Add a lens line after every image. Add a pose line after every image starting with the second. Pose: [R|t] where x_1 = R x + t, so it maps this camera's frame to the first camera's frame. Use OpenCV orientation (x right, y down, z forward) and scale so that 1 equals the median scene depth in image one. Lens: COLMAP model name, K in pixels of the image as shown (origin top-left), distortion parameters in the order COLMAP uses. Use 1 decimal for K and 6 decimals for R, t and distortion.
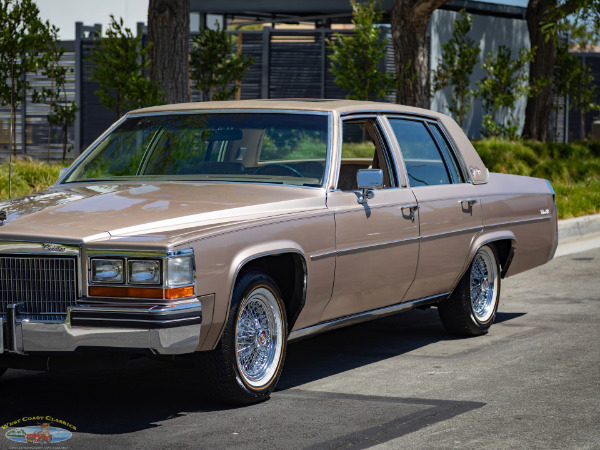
lens RADIAL K [[2013.5, 0, 300.0], [0, 2013.5, 225.0], [0, 0, 1]] dist [0.011990, 0.476374]
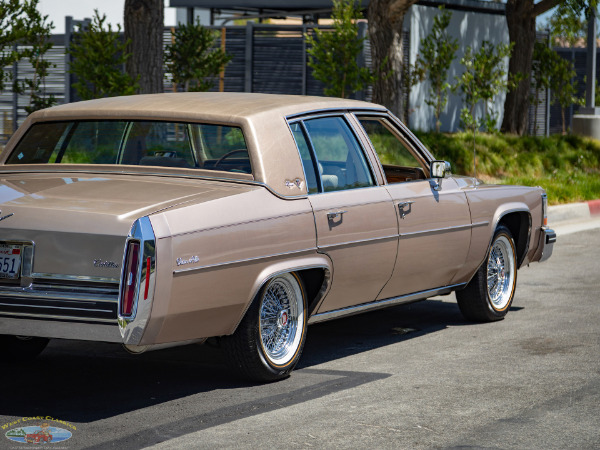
lens RADIAL K [[2013.5, 0, 300.0], [0, 2013.5, 225.0], [0, 0, 1]] dist [0.011990, 0.476374]
pose [[0.999959, 0.005863, -0.006970, 0.042215], [-0.005838, 0.999976, 0.003652, 0.003658], [0.006992, -0.003611, 0.999969, -0.072264]]
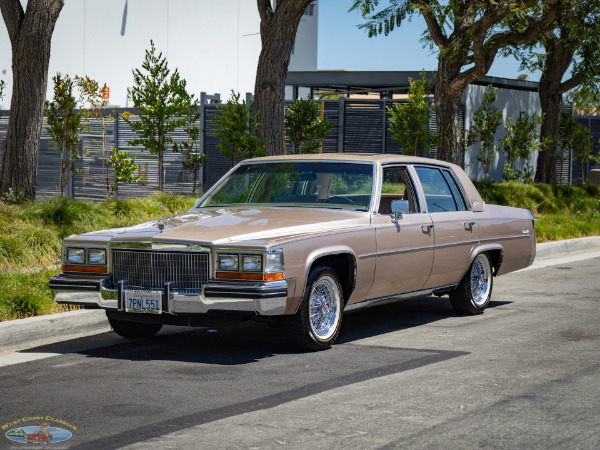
lens RADIAL K [[1625.4, 0, 300.0], [0, 1625.4, 225.0], [0, 0, 1]] dist [0.046129, -0.199864]
pose [[0.998887, 0.010214, -0.046058, 0.014902], [-0.010925, 0.999825, -0.015214, 0.009705], [0.045895, 0.015700, 0.998823, -0.211541]]
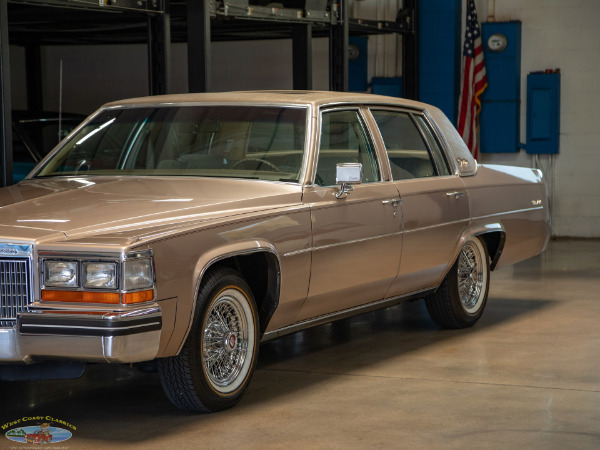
lens RADIAL K [[1824.0, 0, 300.0], [0, 1824.0, 225.0], [0, 0, 1]] dist [-0.109333, -1.528244]
pose [[0.999861, -0.004475, -0.016044, 0.023450], [0.004646, 0.999933, 0.010631, -0.006804], [0.015996, -0.010704, 0.999815, 0.116796]]
